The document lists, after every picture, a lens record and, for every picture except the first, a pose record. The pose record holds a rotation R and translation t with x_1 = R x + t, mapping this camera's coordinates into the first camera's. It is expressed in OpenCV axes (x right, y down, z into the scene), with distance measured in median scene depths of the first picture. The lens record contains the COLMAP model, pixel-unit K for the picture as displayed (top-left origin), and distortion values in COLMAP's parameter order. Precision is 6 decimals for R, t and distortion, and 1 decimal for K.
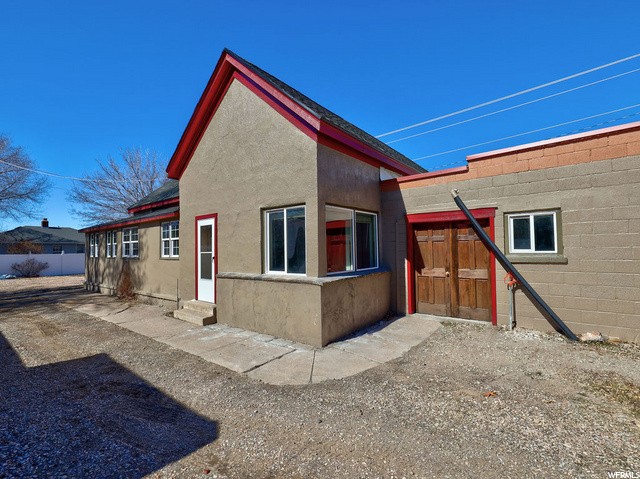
lens RADIAL K [[294.9, 0, 318.6], [0, 294.9, 240.7], [0, 0, 1]] dist [0.001077, -0.000650]
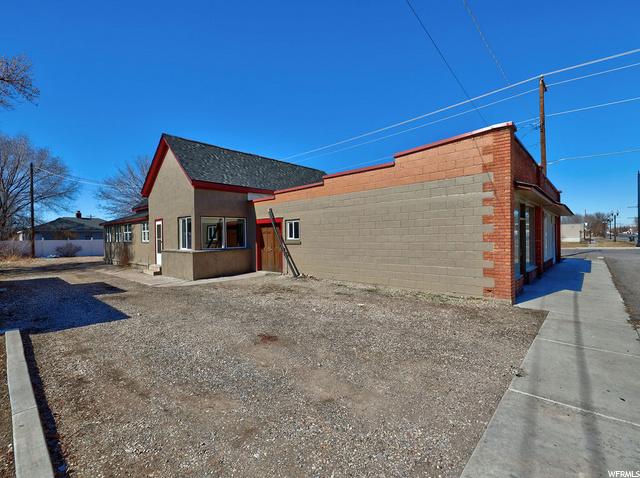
lens RADIAL K [[294.9, 0, 321.1], [0, 294.9, 238.8], [0, 0, 1]] dist [0.001077, -0.000650]
pose [[0.998048, 0.002595, -0.062395, 0.529106], [-0.000220, 0.999276, 0.038038, -0.022543], [0.062449, -0.037951, 0.997326, -0.558099]]
